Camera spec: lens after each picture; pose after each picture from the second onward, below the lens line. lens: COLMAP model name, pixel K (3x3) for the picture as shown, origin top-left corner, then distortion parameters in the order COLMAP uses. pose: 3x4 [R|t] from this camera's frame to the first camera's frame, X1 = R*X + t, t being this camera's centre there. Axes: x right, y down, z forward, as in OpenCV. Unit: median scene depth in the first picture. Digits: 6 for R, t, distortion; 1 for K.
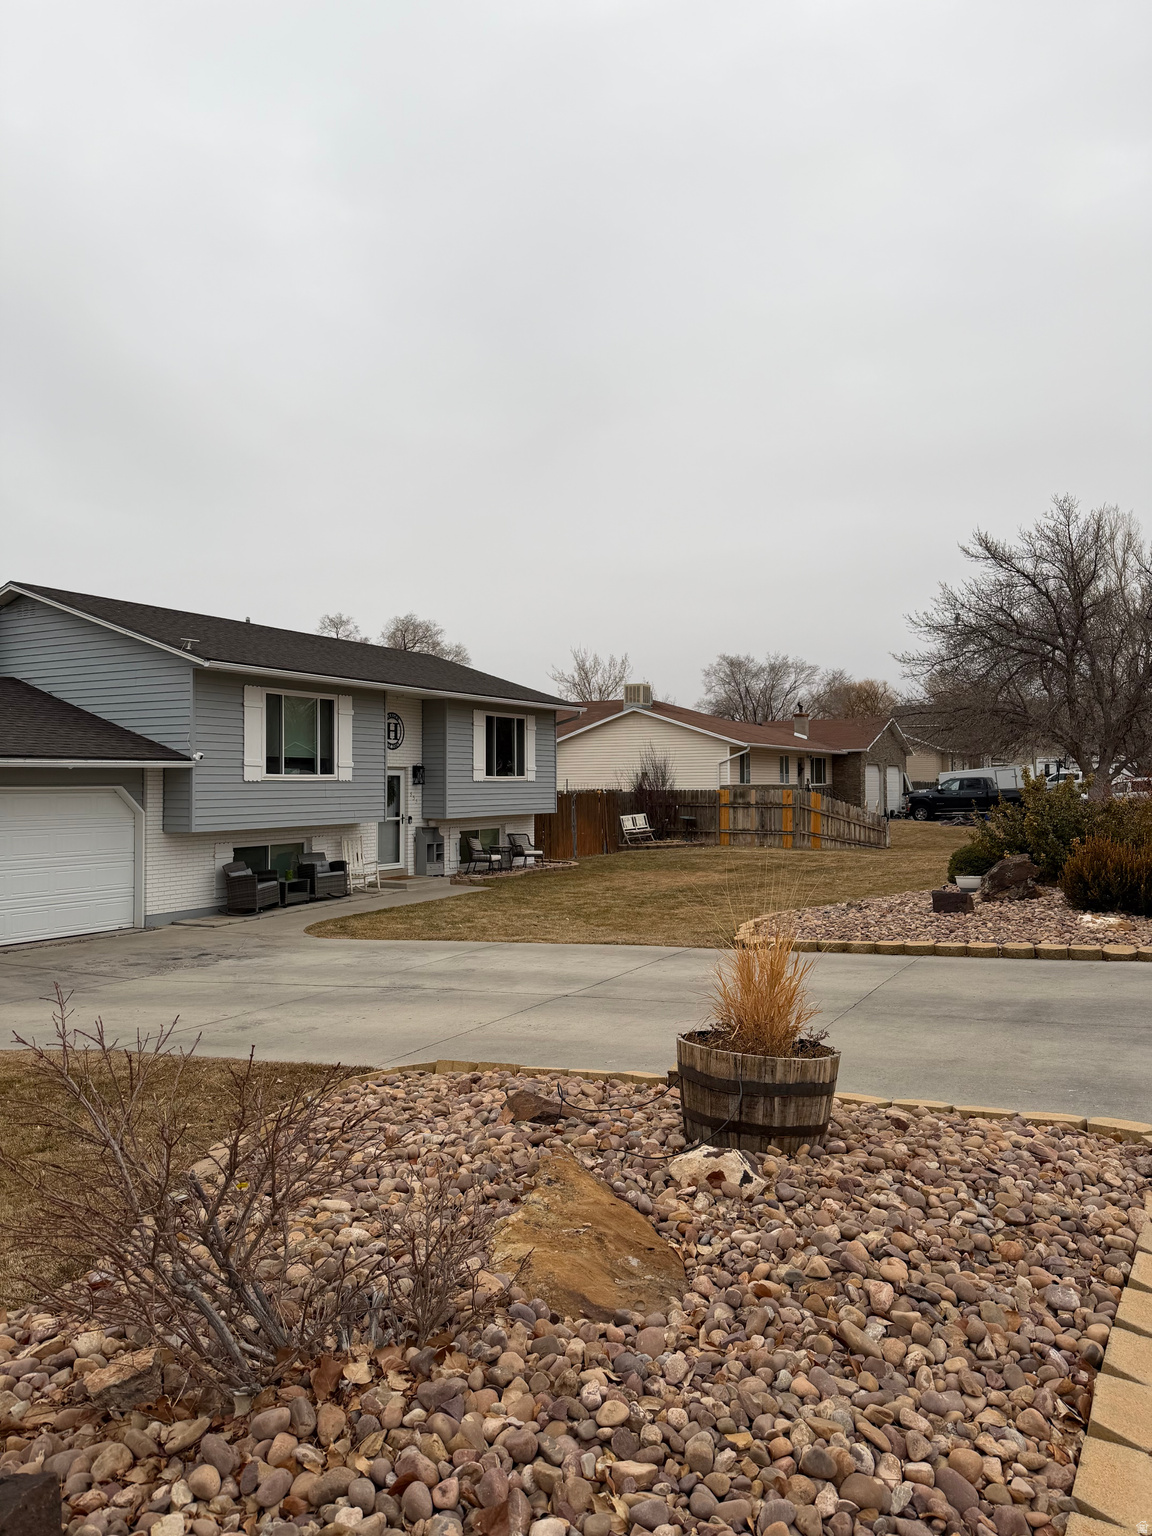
lens RADIAL K [[1076.8, 0, 576.8], [0, 1076.8, 773.6], [0, 0, 1]] dist [0.103231, -0.132780]
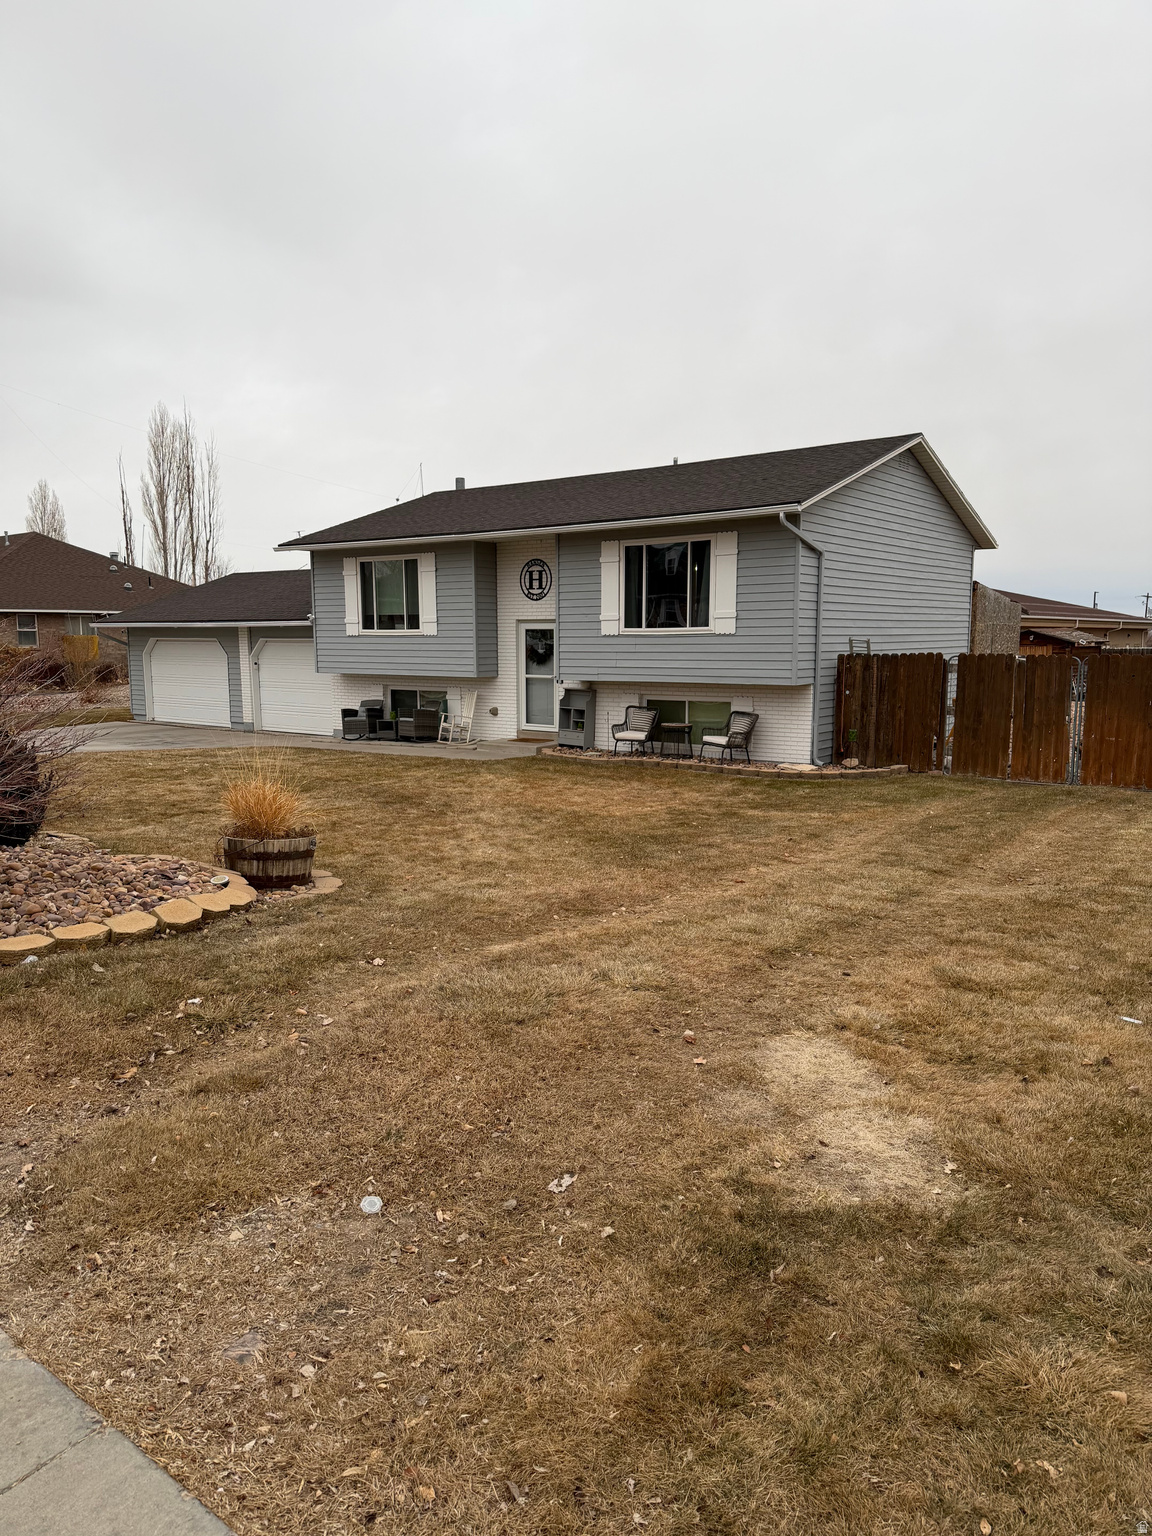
lens RADIAL K [[1076.8, 0, 576.8], [0, 1076.8, 773.6], [0, 0, 1]] dist [0.103231, -0.132780]
pose [[-0.147479, 0.123063, -0.981379, 0.740340], [0.010227, 0.992366, 0.122903, 0.011337], [0.989012, 0.008089, -0.147612, 1.170421]]
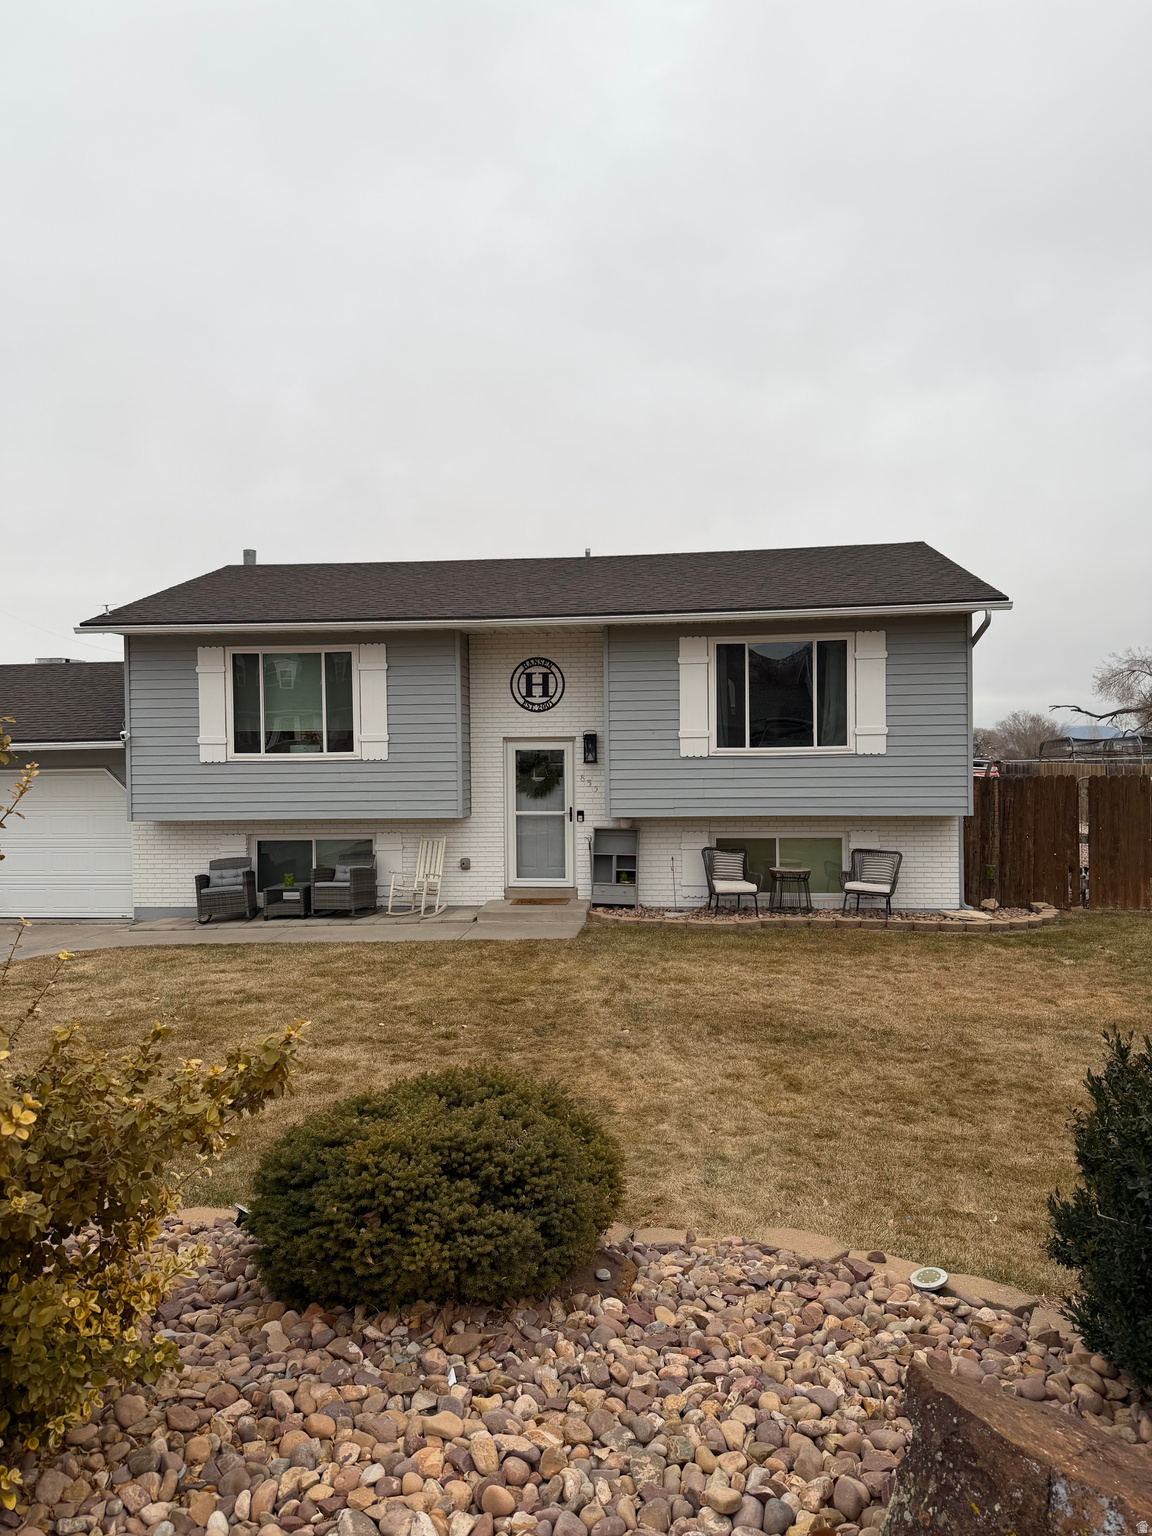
lens RADIAL K [[1128.1, 0, 576.0], [0, 1128.1, 768.0], [0, 0, 1]] dist [0.100567, -0.156998]
pose [[0.381296, 0.000469, -0.924453, 0.496137], [0.019208, 0.999780, 0.008430, 0.007456], [0.924253, -0.020971, 0.381203, 0.750247]]
